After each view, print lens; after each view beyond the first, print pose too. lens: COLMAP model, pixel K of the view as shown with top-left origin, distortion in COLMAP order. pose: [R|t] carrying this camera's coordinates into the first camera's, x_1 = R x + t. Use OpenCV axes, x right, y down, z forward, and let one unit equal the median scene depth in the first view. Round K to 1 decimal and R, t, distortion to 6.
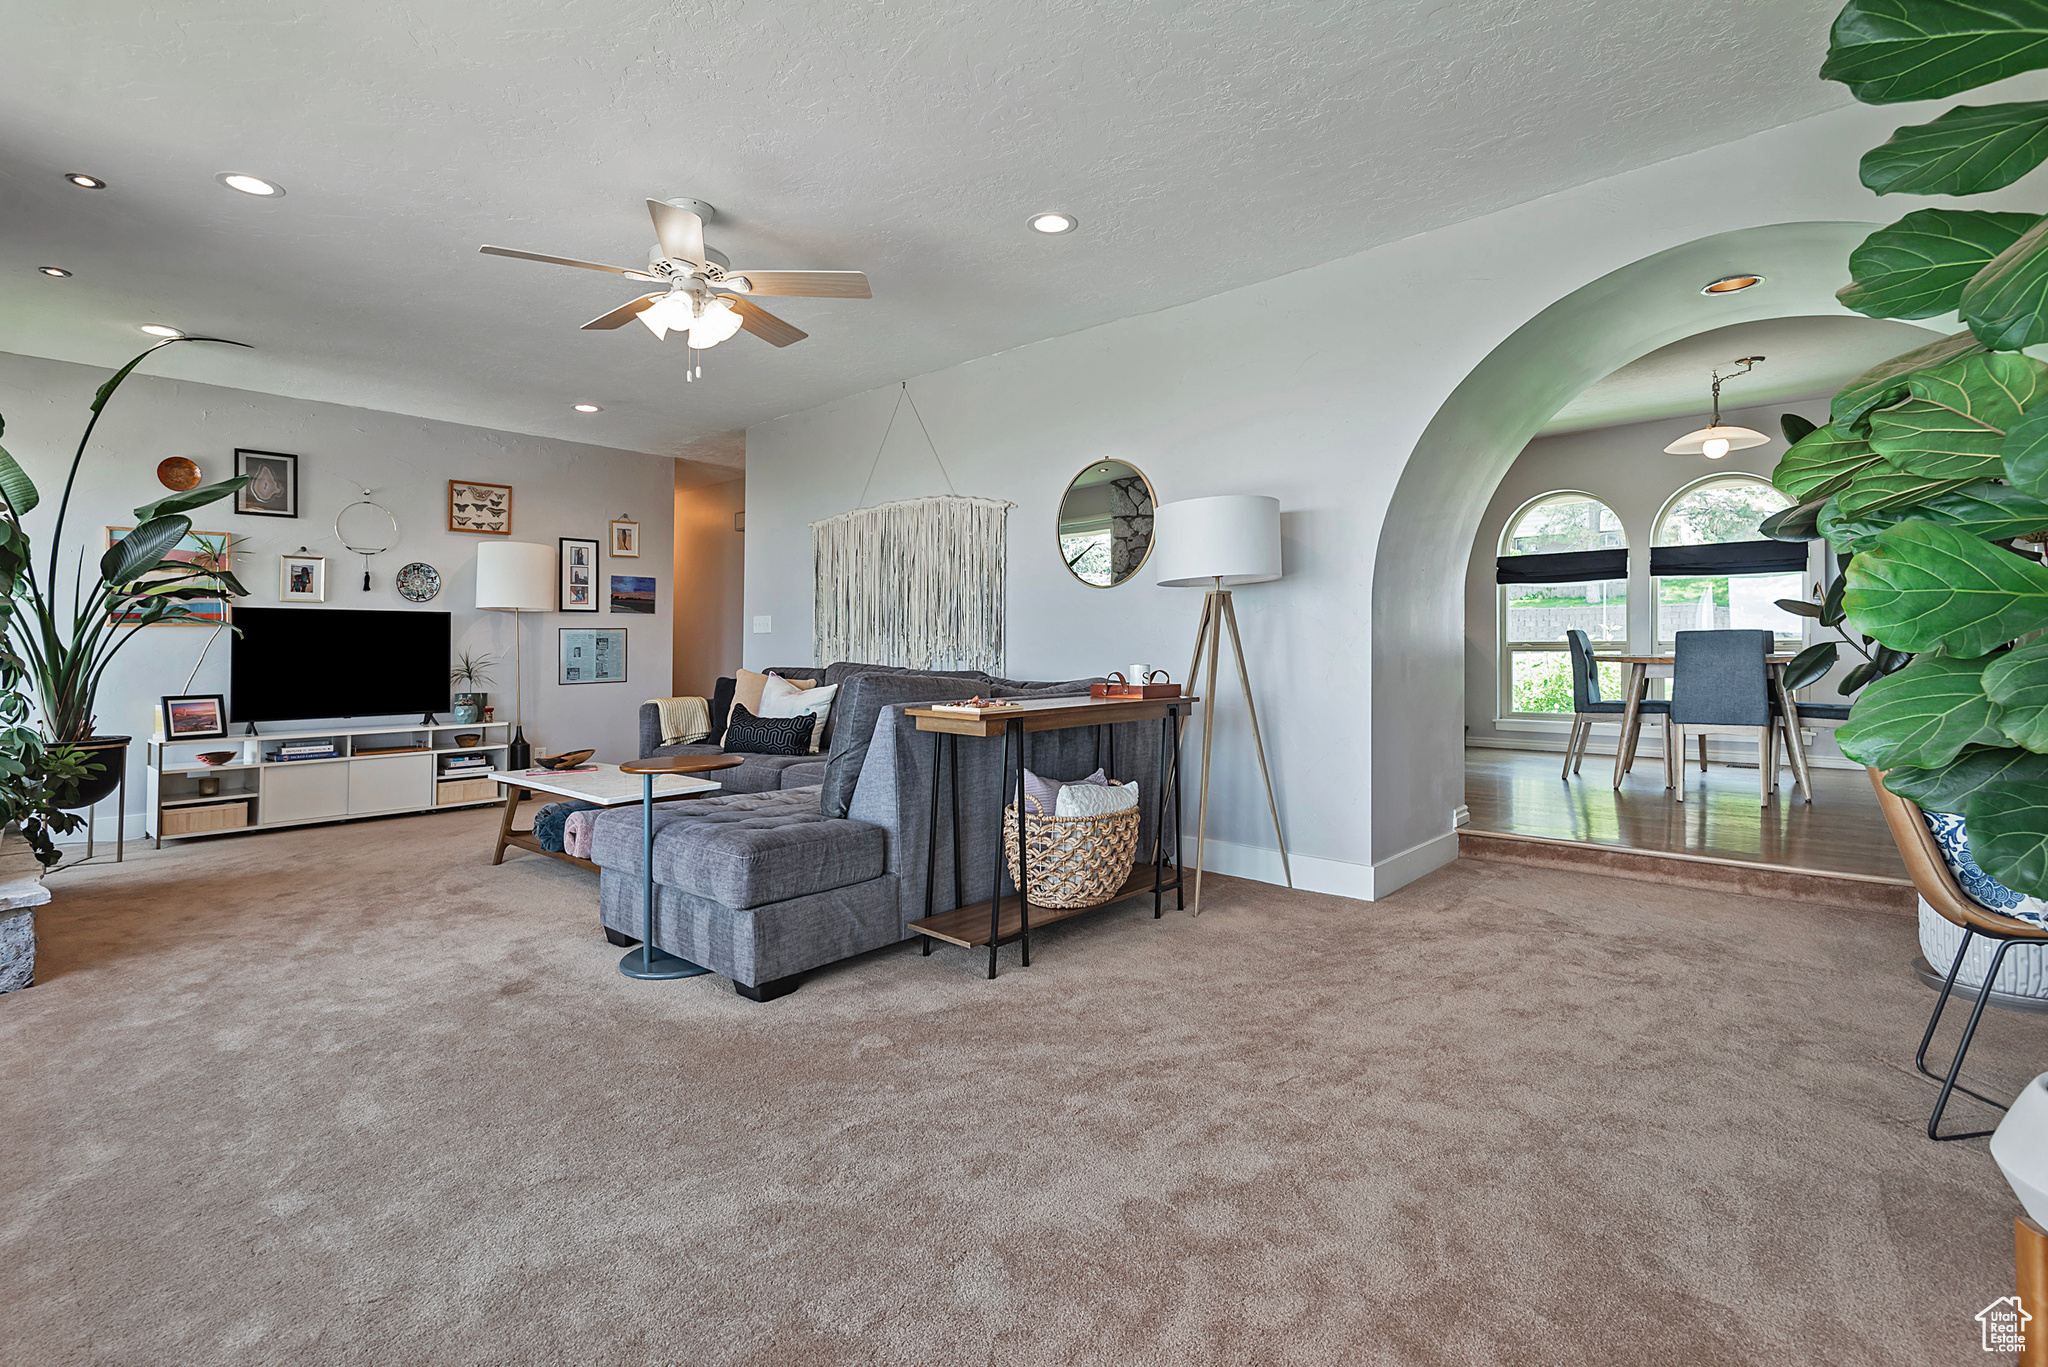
lens RADIAL K [[950.0, 0, 1020.5], [0, 950.0, 678.4], [0, 0, 1]] dist [0.043693, -0.033632]
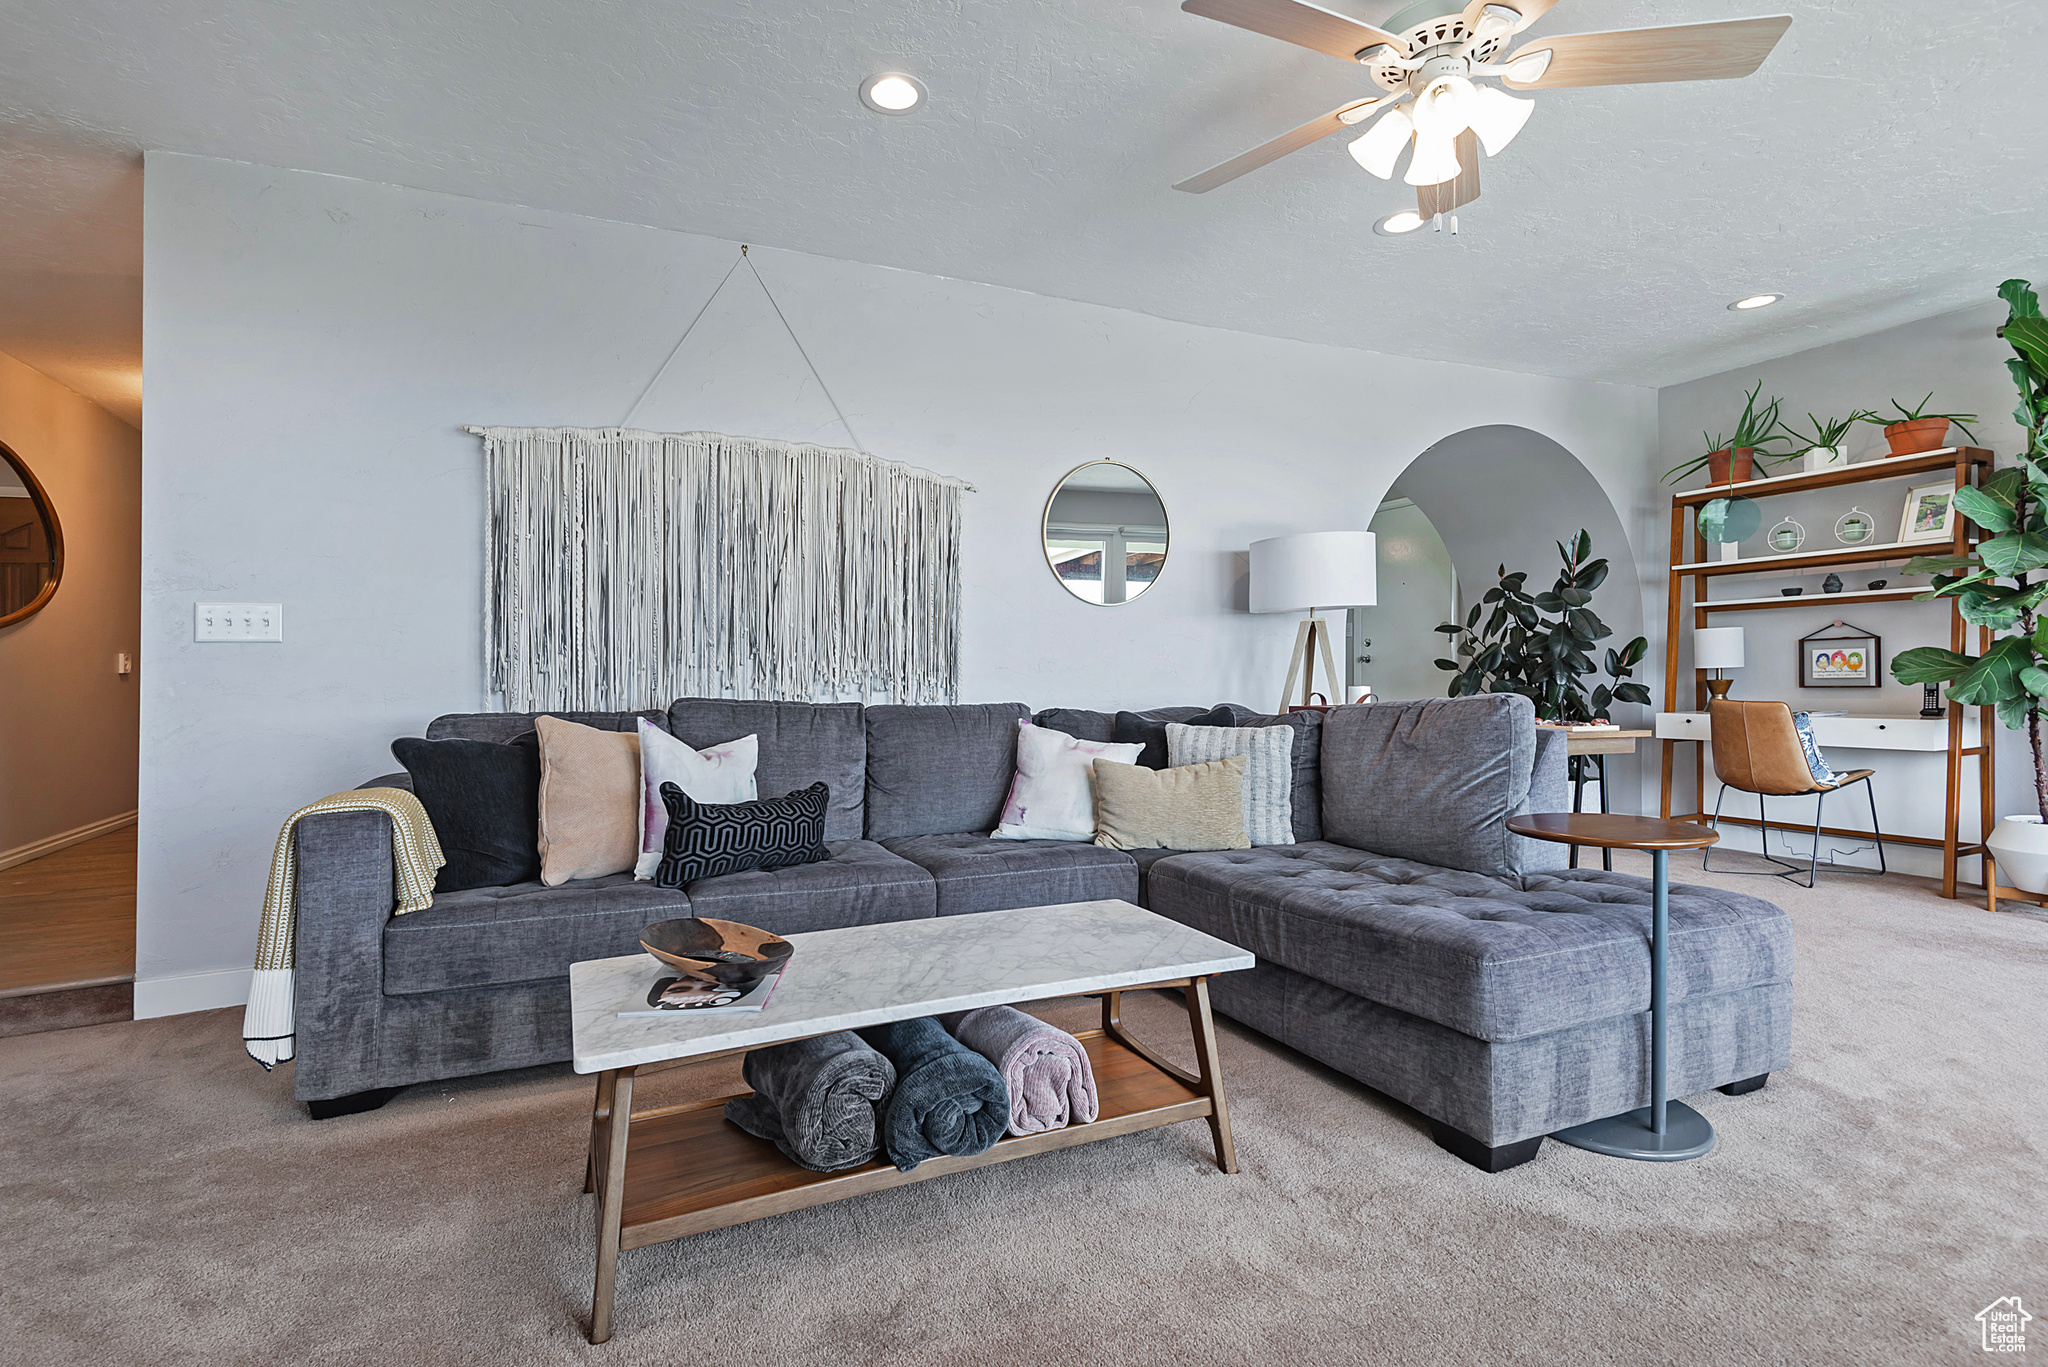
lens RADIAL K [[992.5, 0, 1045.0], [0, 992.5, 704.0], [0, 0, 1]] dist [0.043290, -0.026620]
pose [[0.415203, -0.022101, 0.909460, -0.682868], [0.029214, 0.999513, 0.010952, -0.016401], [-0.909259, 0.022022, 0.415647, 0.601452]]
